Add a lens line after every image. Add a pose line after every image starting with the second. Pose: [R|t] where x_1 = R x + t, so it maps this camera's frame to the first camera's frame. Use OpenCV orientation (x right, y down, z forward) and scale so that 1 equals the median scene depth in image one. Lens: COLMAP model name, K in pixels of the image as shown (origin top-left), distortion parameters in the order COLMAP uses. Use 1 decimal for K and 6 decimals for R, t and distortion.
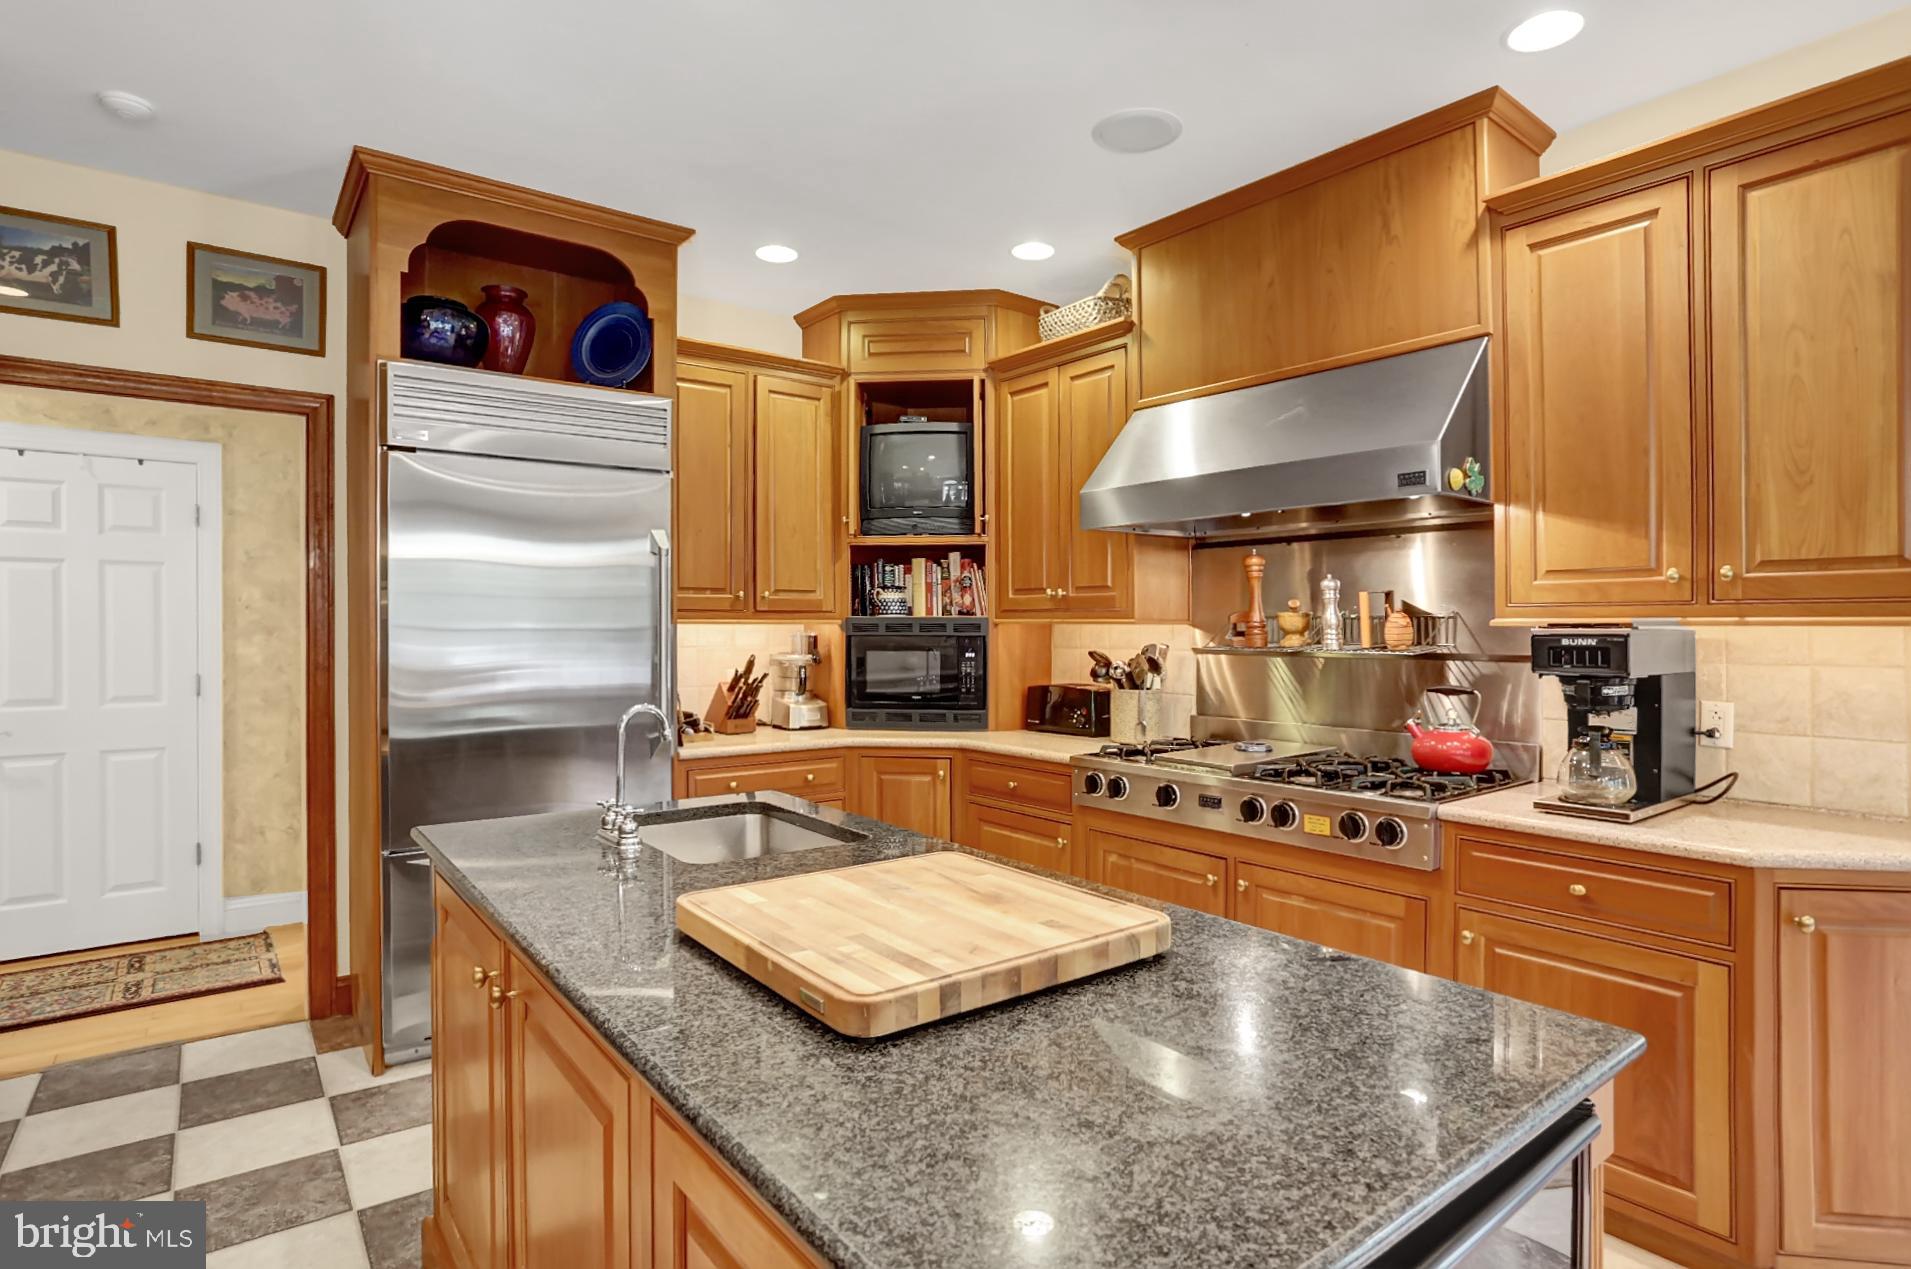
lens RADIAL K [[985.6, 0, 976.4], [0, 985.6, 629.7], [0, 0, 1]] dist [-0.047642, 0.011238]
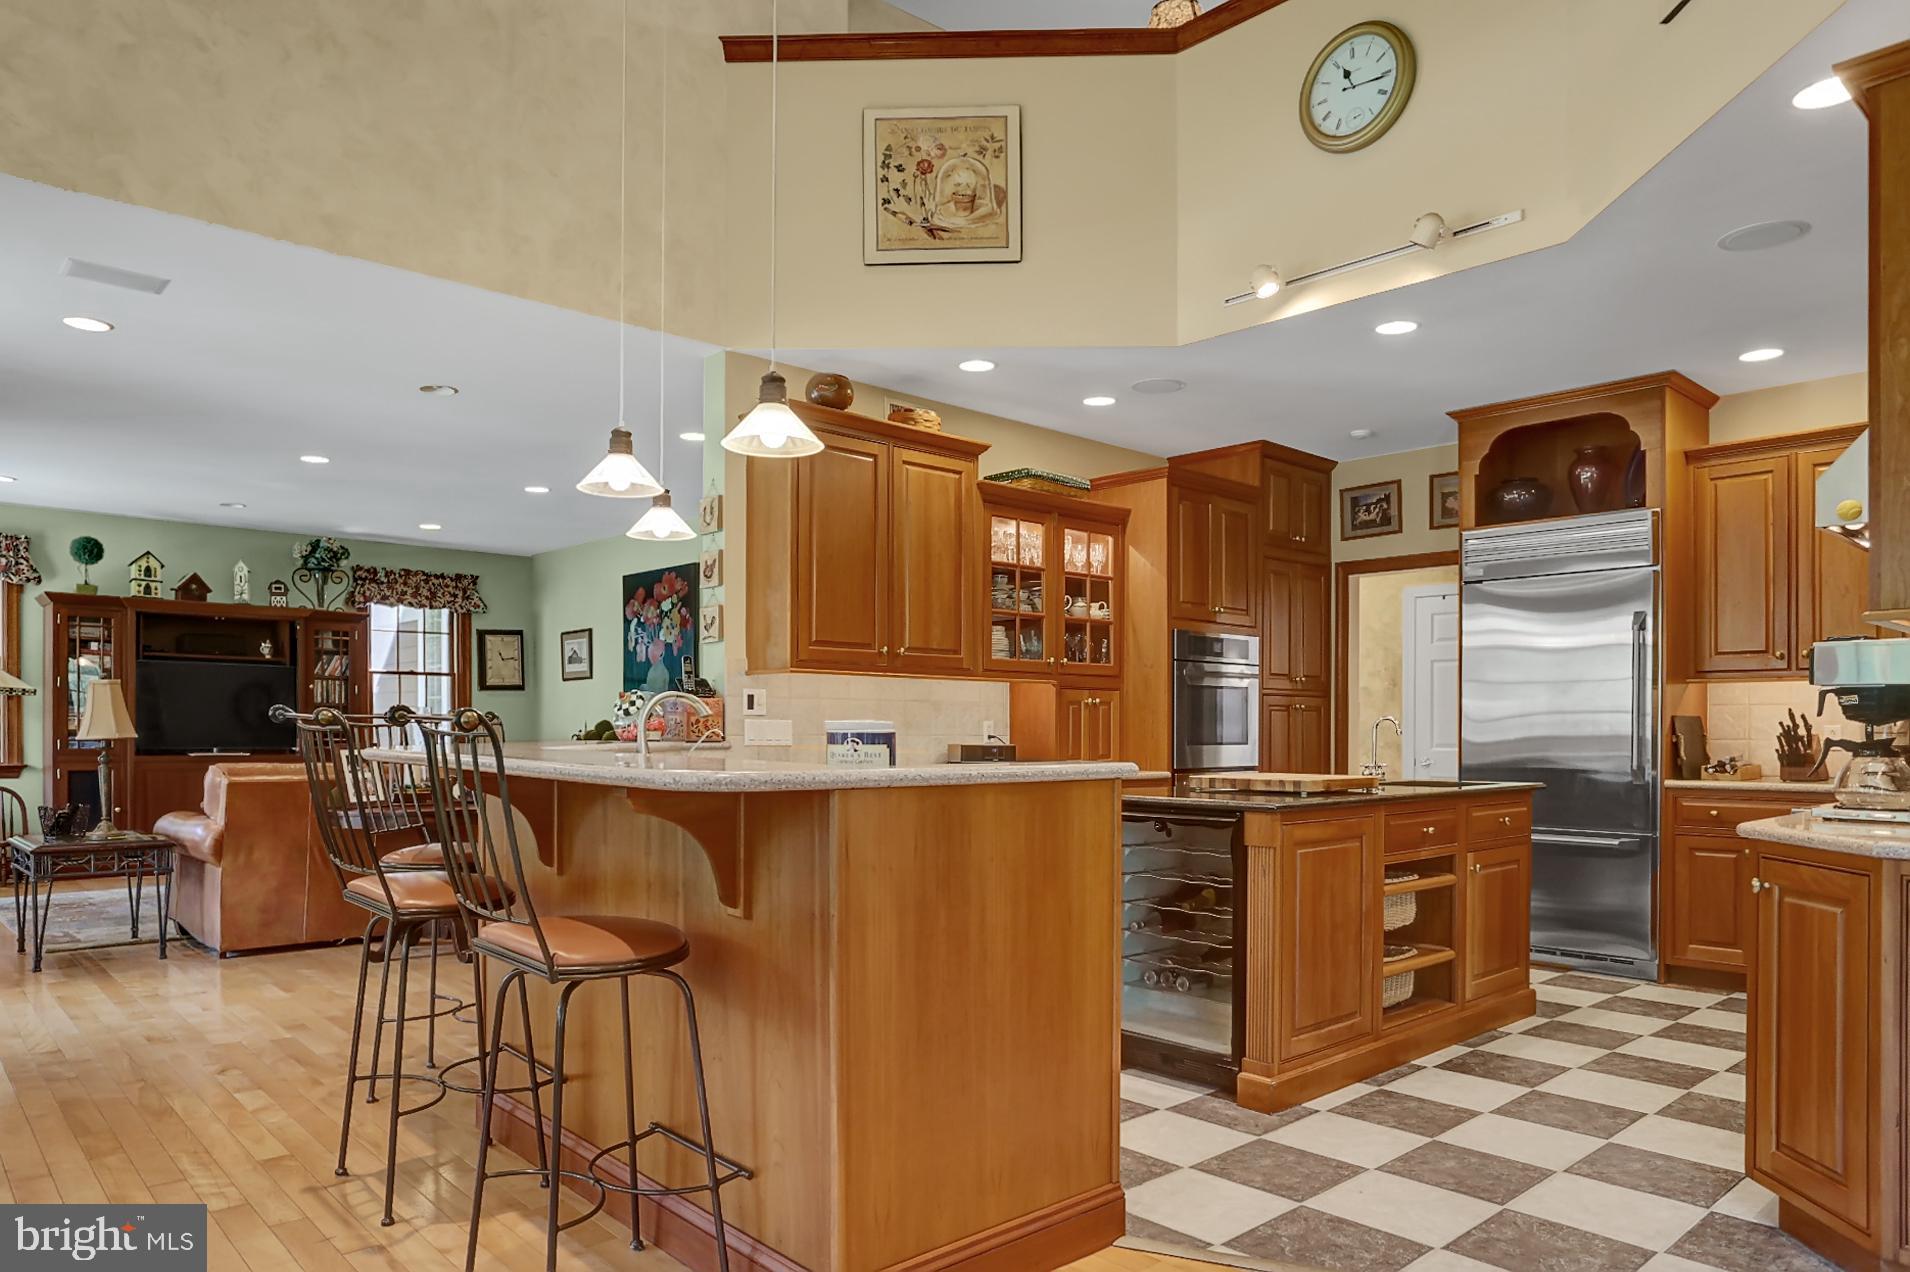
lens RADIAL K [[1220.9, 0, 922.4], [0, 1220.9, 741.9], [0, 0, 1]] dist [-0.034413, 0.021558]
pose [[0.063528, 0.011182, -0.997917, 1.246121], [-0.009701, 0.999897, 0.010586, 0.066864], [0.997933, 0.009008, 0.063630, -0.072659]]
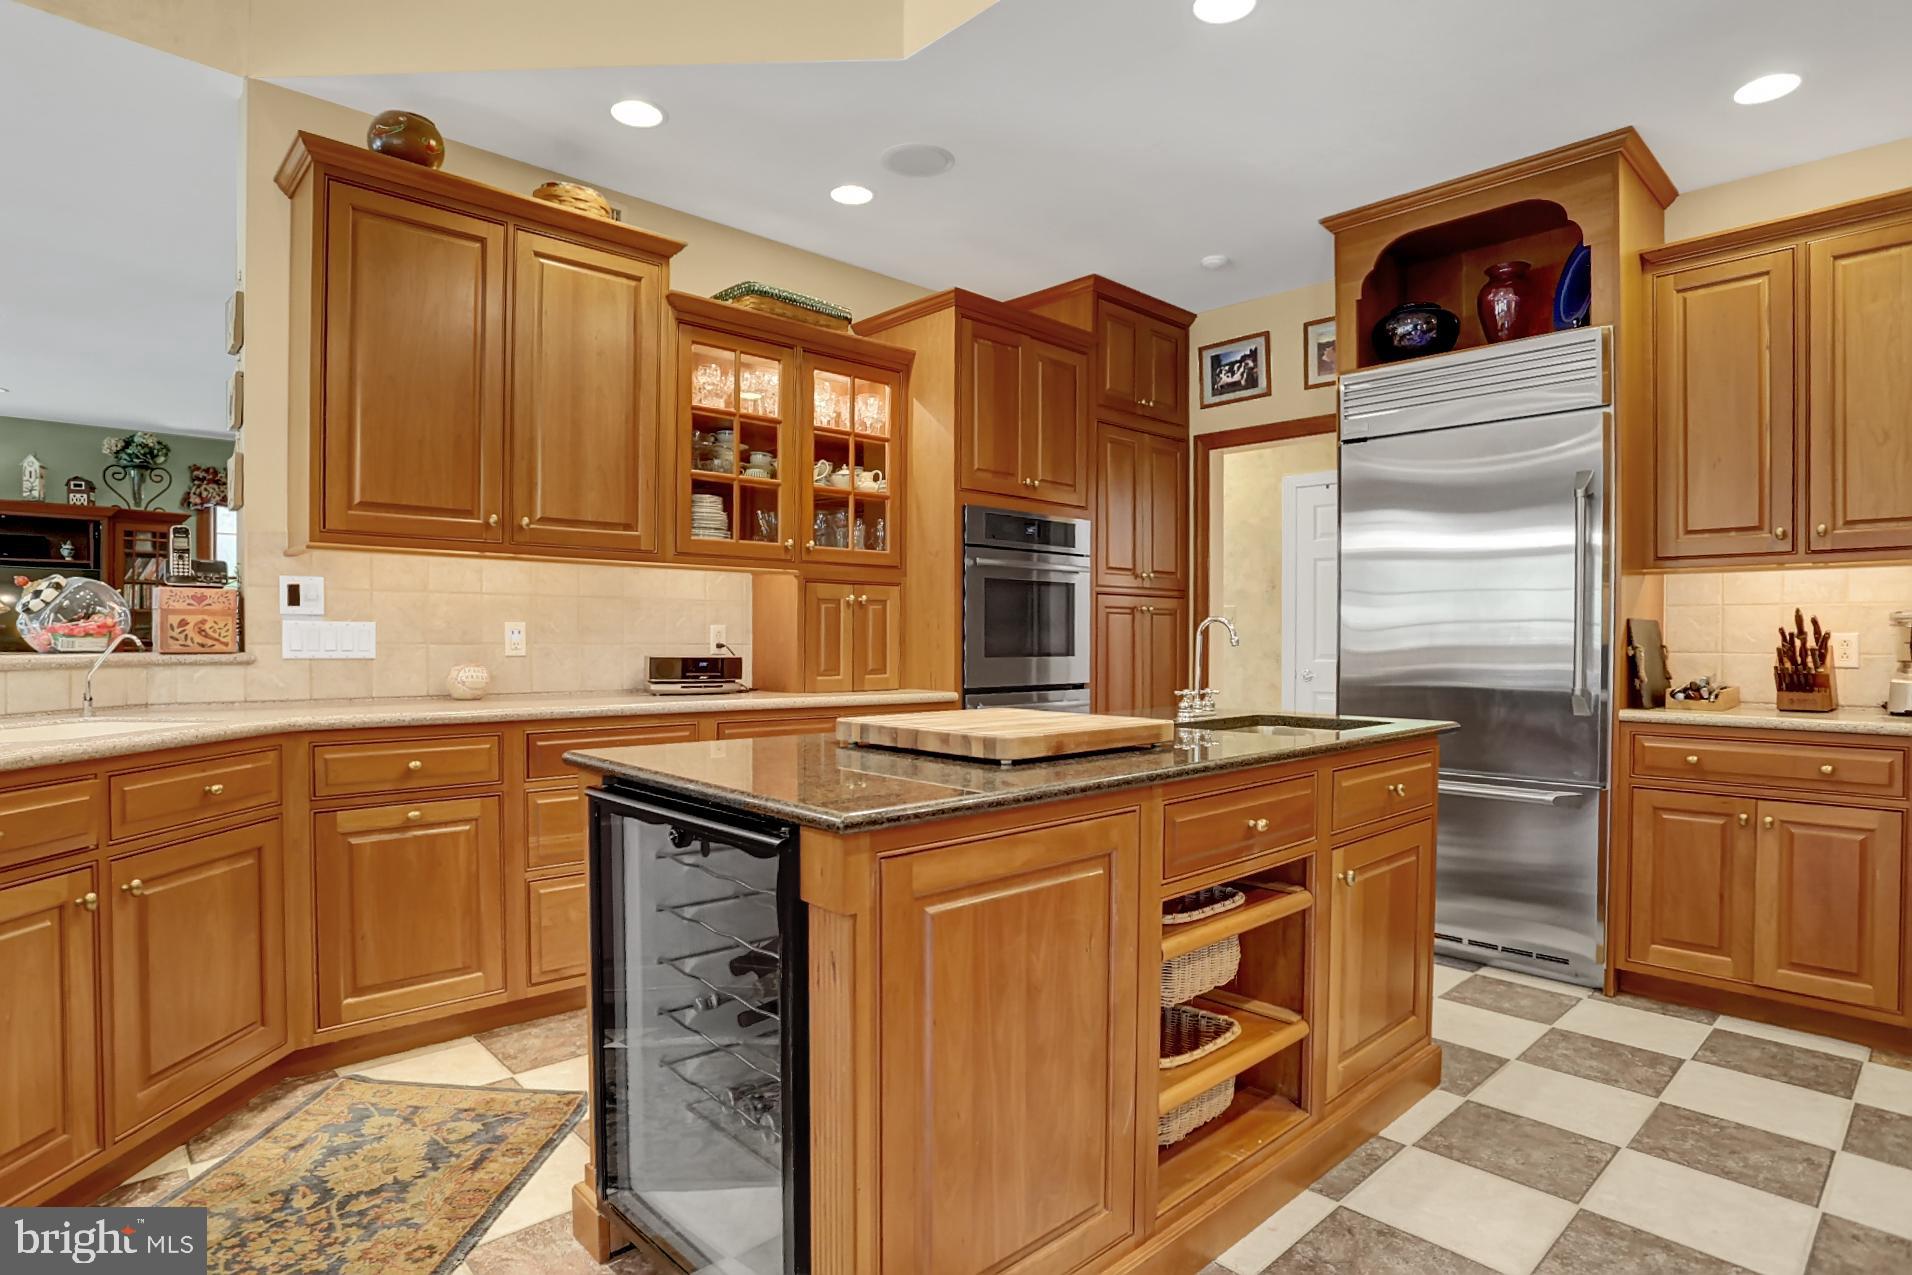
lens RADIAL K [[986.1, 0, 938.2], [0, 986.1, 655.4], [0, 0, 1]] dist [-0.047642, 0.011238]
pose [[0.075239, 0.018667, -0.996991, 0.548518], [-0.011192, 0.999778, 0.017875, 0.065133], [0.997103, 0.009813, 0.075431, 0.315280]]
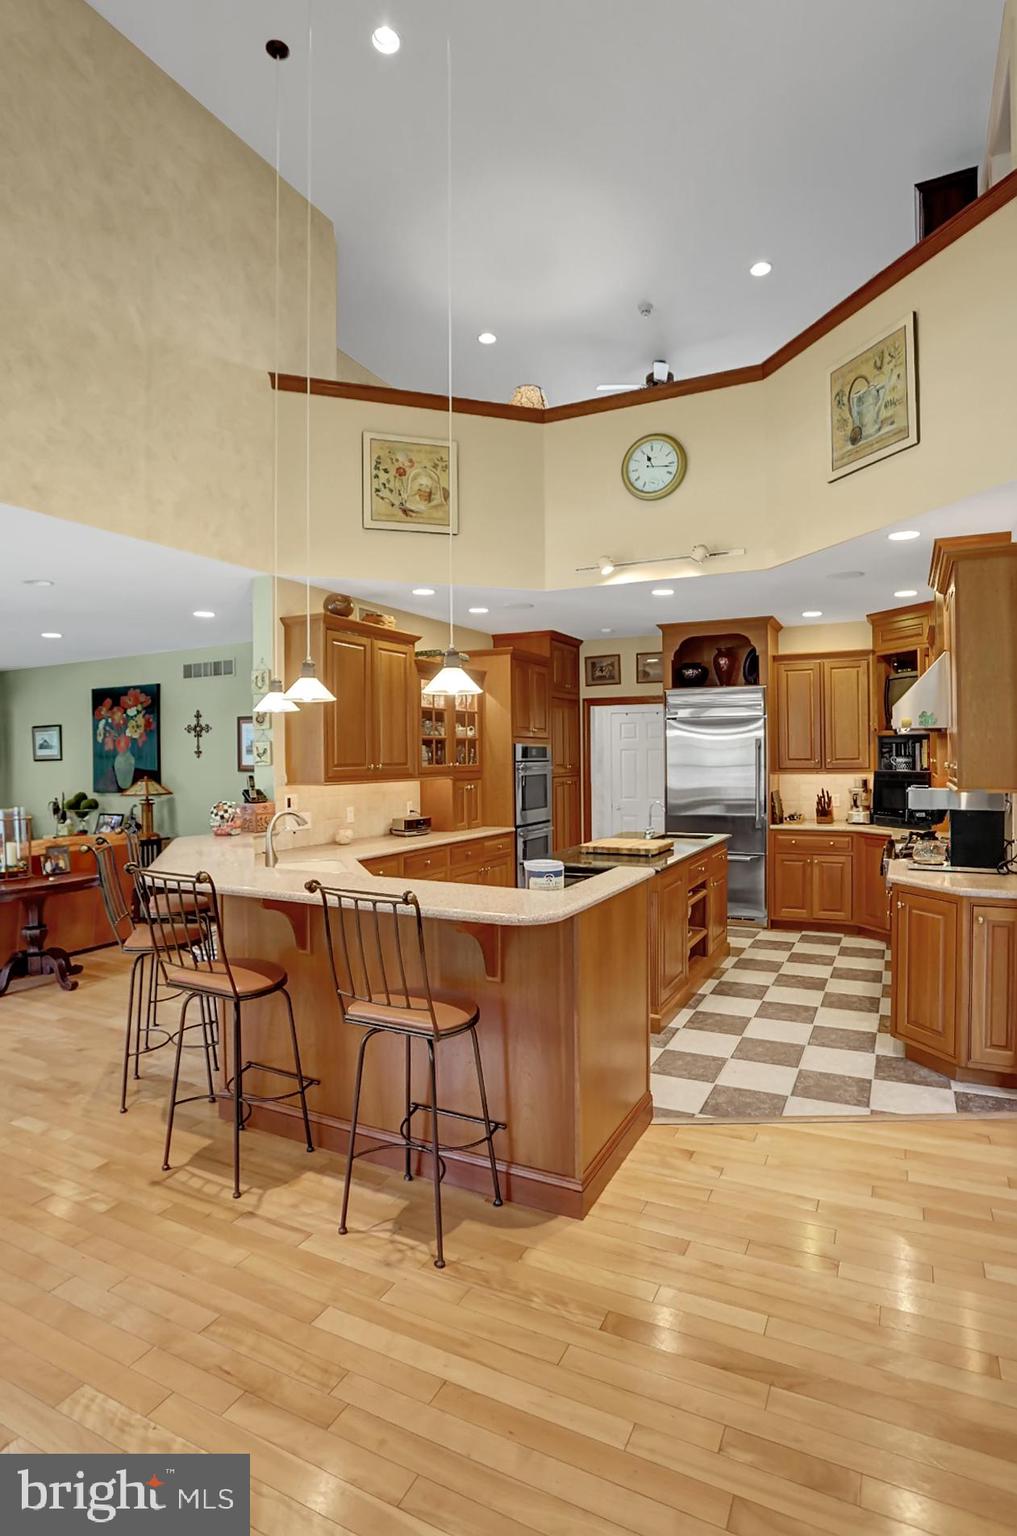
lens RADIAL K [[792.2, 0, 510.5], [0, 792.2, 768.6], [0, 0, 1]] dist [-0.047642, 0.011238]
pose [[0.425654, 0.008488, -0.904846, 1.266597], [0.006327, 0.999904, 0.012356, -0.052991], [0.904864, -0.010984, 0.425560, -0.466269]]
